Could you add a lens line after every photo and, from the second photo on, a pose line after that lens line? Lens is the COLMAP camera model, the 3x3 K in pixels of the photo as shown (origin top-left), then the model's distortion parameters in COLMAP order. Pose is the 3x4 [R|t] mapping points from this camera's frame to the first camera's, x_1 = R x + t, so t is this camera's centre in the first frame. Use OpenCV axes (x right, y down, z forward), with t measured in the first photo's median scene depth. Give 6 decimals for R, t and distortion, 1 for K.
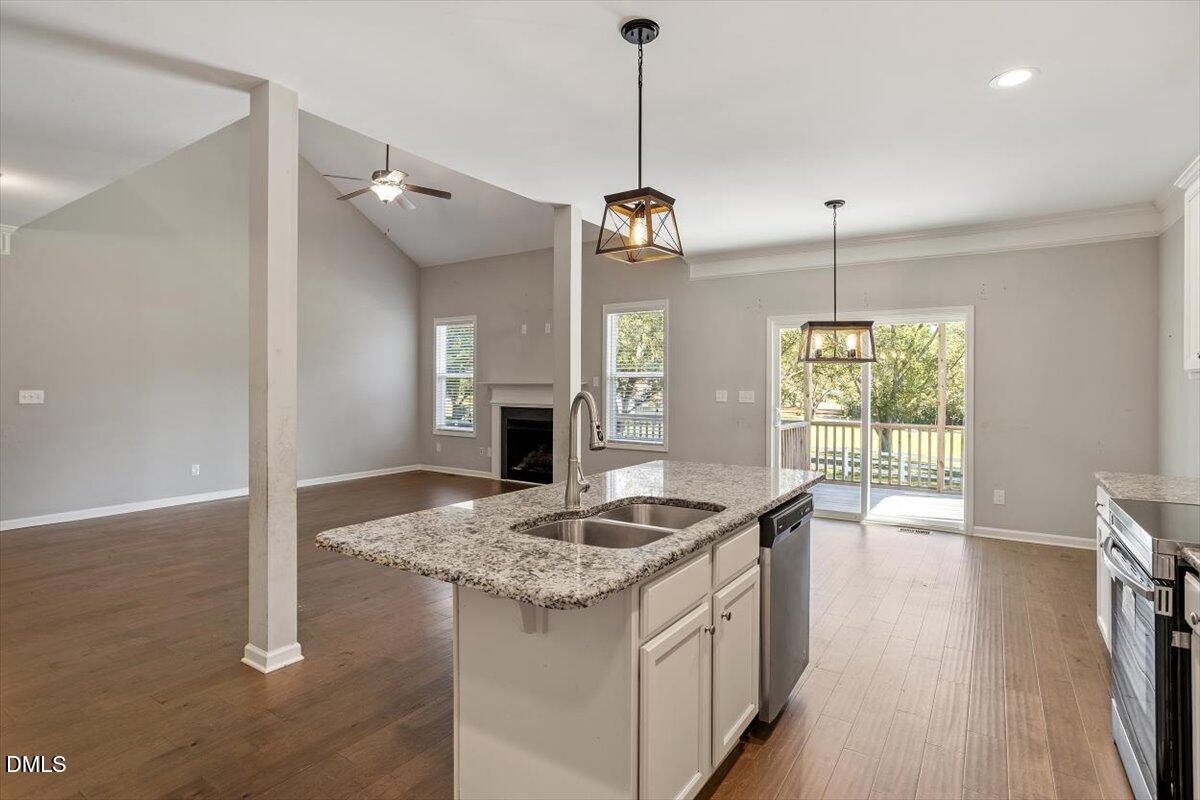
lens RADIAL K [[599.9, 0, 567.5], [0, 599.9, 404.1], [0, 0, 1]] dist [0.002444, 0.000527]
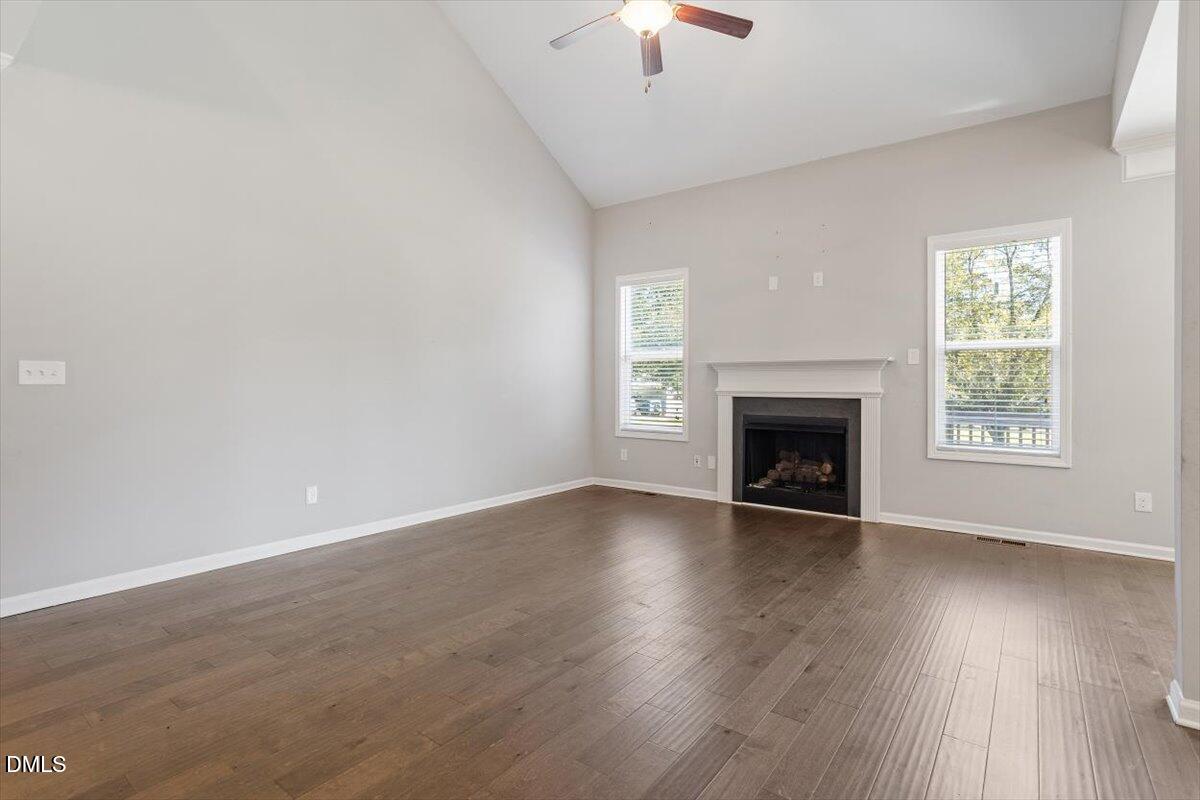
lens RADIAL K [[583.4, 0, 600.0], [0, 583.4, 400.0], [0, 0, 1]] dist [-0.003479, 0.000047]
pose [[0.999655, -0.000998, -0.026248, -0.247055], [0.000879, 0.999989, -0.004532, 0.011180], [0.026252, 0.004507, 0.999645, 0.325287]]
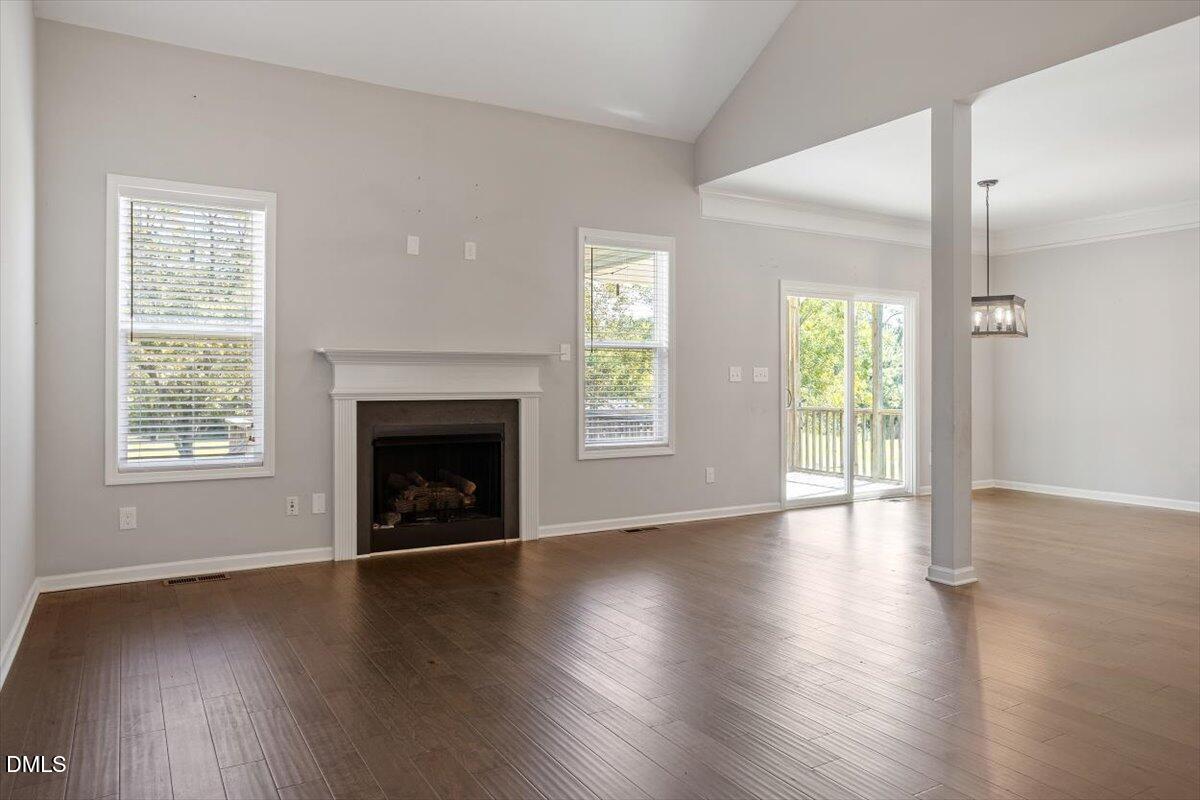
lens RADIAL K [[790.5, 0, 600.0], [0, 790.5, 400.0], [0, 0, 1]] dist [0.003257, 0.001464]
pose [[0.422327, -0.024054, 0.906124, -0.592017], [0.030269, 0.999465, 0.012424, 0.001598], [-0.905938, 0.022180, 0.422829, 0.567333]]
